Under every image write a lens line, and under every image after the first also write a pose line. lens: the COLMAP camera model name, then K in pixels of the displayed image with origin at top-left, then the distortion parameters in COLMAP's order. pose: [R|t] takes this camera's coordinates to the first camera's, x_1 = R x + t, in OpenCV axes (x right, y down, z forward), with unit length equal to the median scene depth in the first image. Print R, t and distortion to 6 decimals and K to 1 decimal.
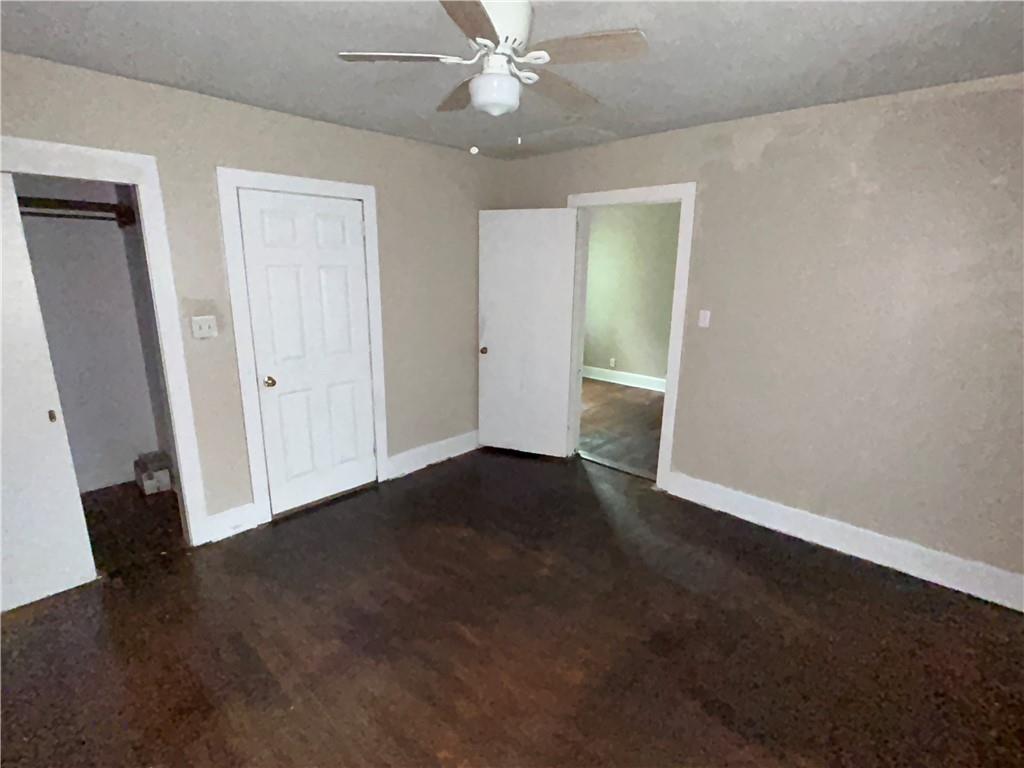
lens RADIAL K [[488.4, 0, 512.0], [0, 488.4, 384.0], [0, 0, 1]] dist [-0.002201, 0.000195]
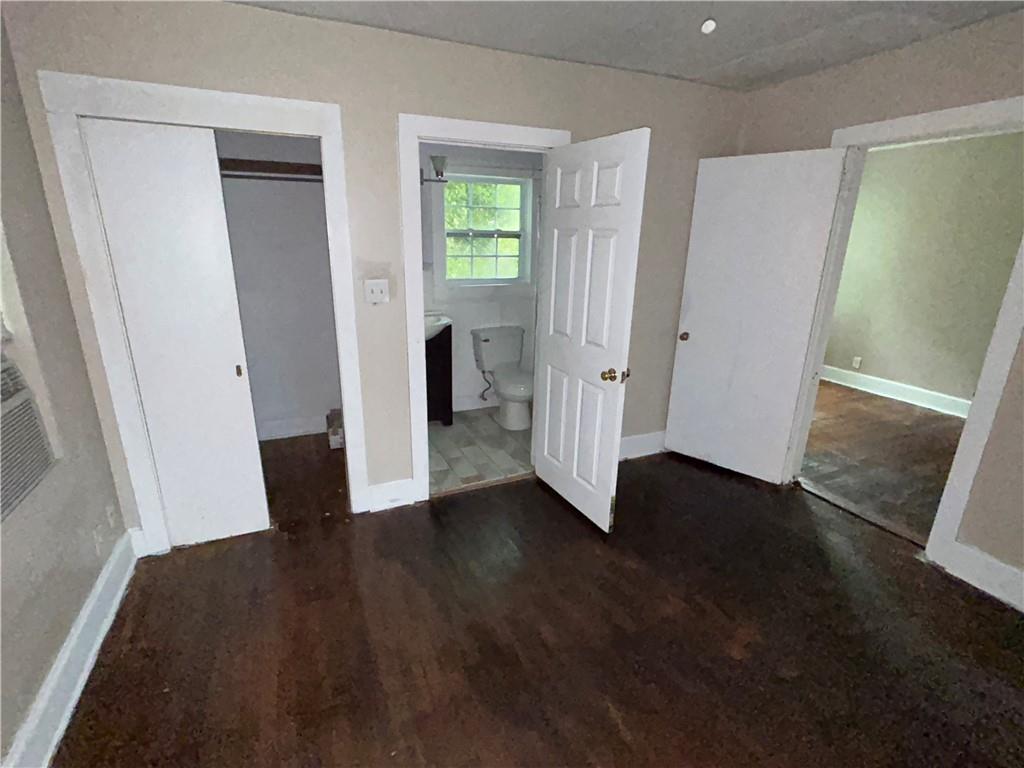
lens RADIAL K [[488.4, 0, 512.0], [0, 488.4, 384.0], [0, 0, 1]] dist [-0.002201, 0.000195]
pose [[0.921255, 0.116174, -0.371205, -0.011557], [-0.097049, 0.992825, 0.069864, -0.020302], [0.376657, -0.028337, 0.925919, 0.147916]]
